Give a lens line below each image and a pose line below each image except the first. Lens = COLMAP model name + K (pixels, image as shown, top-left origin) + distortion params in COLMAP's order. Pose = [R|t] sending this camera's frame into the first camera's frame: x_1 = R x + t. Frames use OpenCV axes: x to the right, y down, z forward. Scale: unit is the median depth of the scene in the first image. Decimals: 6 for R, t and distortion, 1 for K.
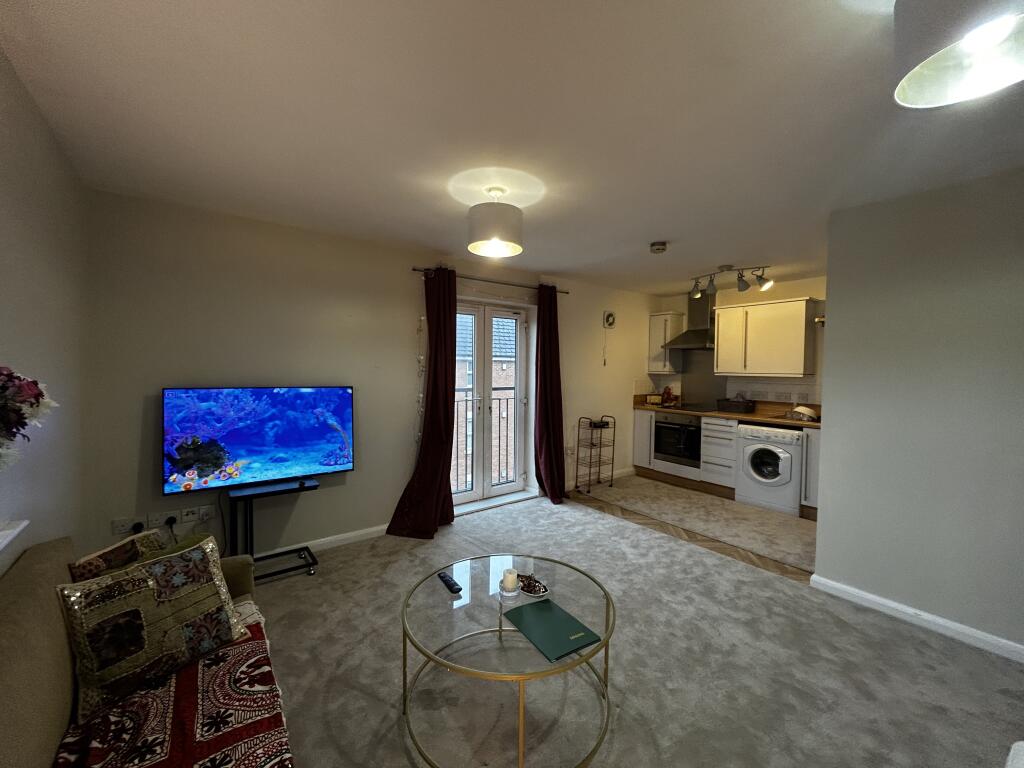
lens RADIAL K [[415.0, 0, 510.1], [0, 415.0, 379.3], [0, 0, 1]] dist [-0.001958, 0.001107]
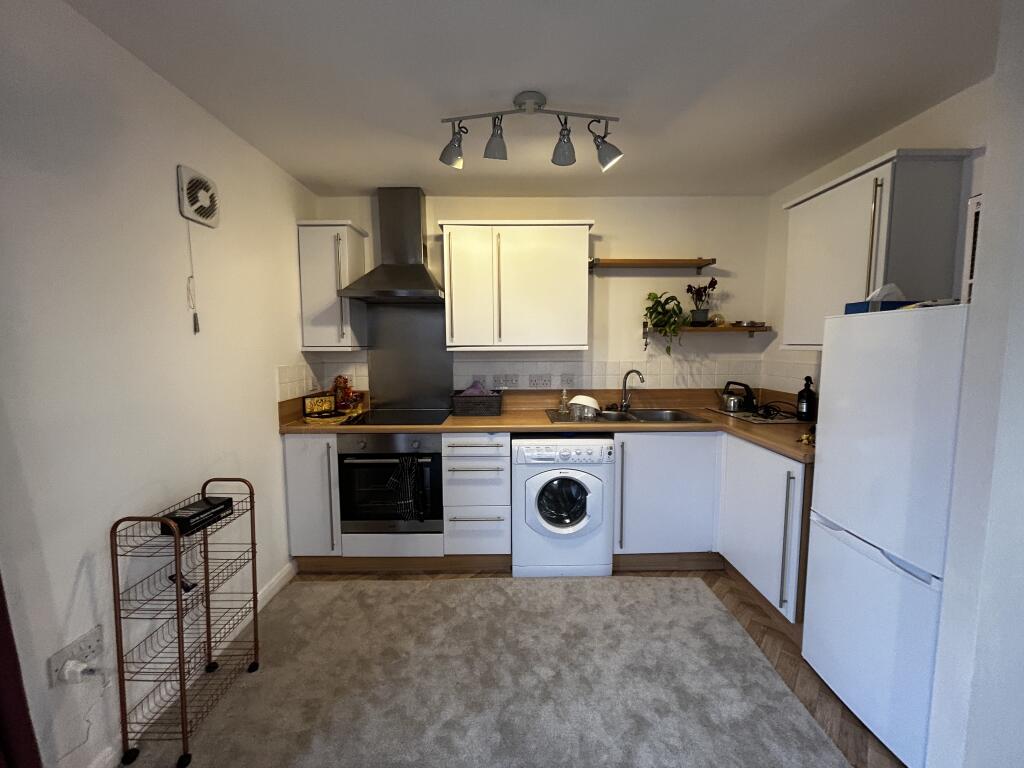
lens RADIAL K [[415.0, 0, 515.3], [0, 415.0, 382.9], [0, 0, 1]] dist [-0.001958, 0.001107]
pose [[0.591683, -0.088336, 0.801316, 0.128702], [0.035969, 0.995881, 0.083226, -0.011964], [-0.805368, -0.020421, 0.592424, 0.707919]]
